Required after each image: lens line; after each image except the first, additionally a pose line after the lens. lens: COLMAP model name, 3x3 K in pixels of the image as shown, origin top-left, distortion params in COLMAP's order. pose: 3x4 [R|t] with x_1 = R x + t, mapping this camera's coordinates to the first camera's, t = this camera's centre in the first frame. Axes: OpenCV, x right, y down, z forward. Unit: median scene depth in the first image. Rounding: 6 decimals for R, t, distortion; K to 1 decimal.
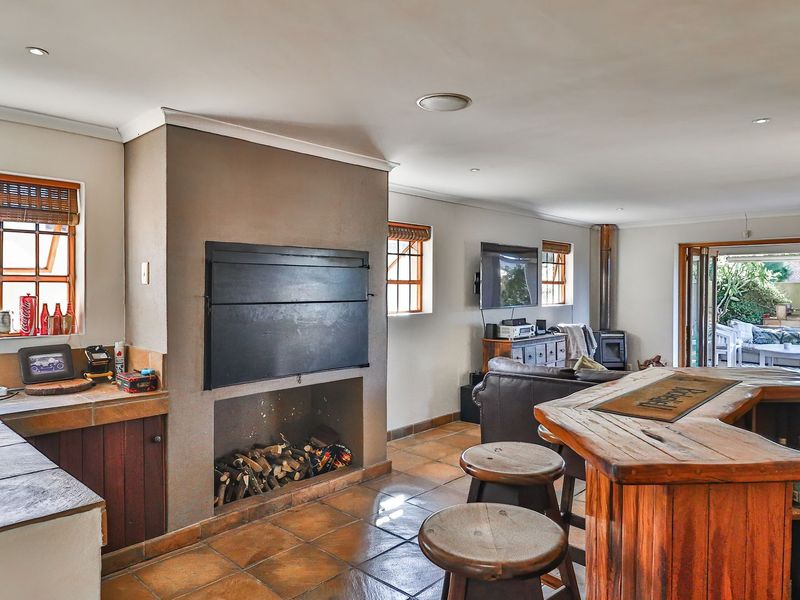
lens RADIAL K [[544.3, 0, 401.4], [0, 544.3, 289.2], [0, 0, 1]] dist [-0.002319, -0.001980]
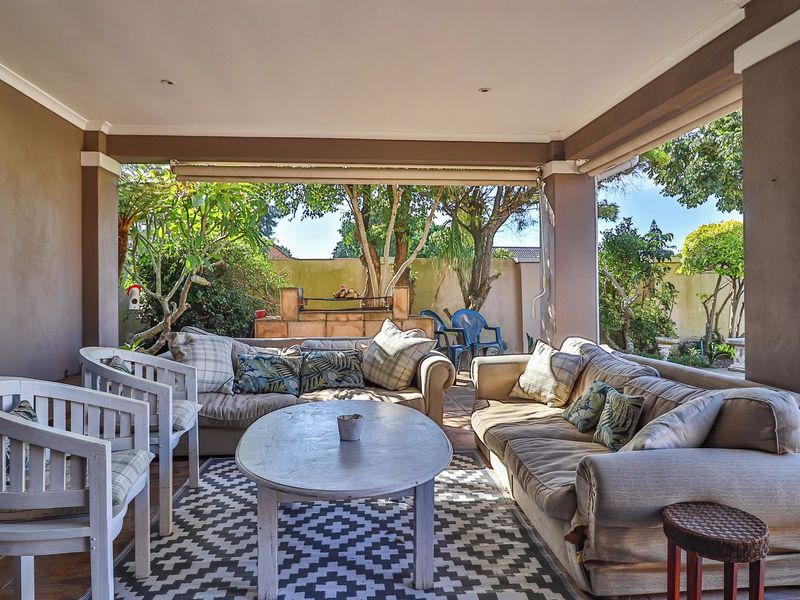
lens RADIAL K [[544.3, 0, 401.4], [0, 544.3, 289.2], [0, 0, 1]] dist [-0.002319, -0.001980]
pose [[0.651373, -0.008448, 0.758711, 0.407762], [0.015828, 0.999872, -0.002455, 0.031515], [-0.758593, 0.013608, 0.651423, 0.622267]]
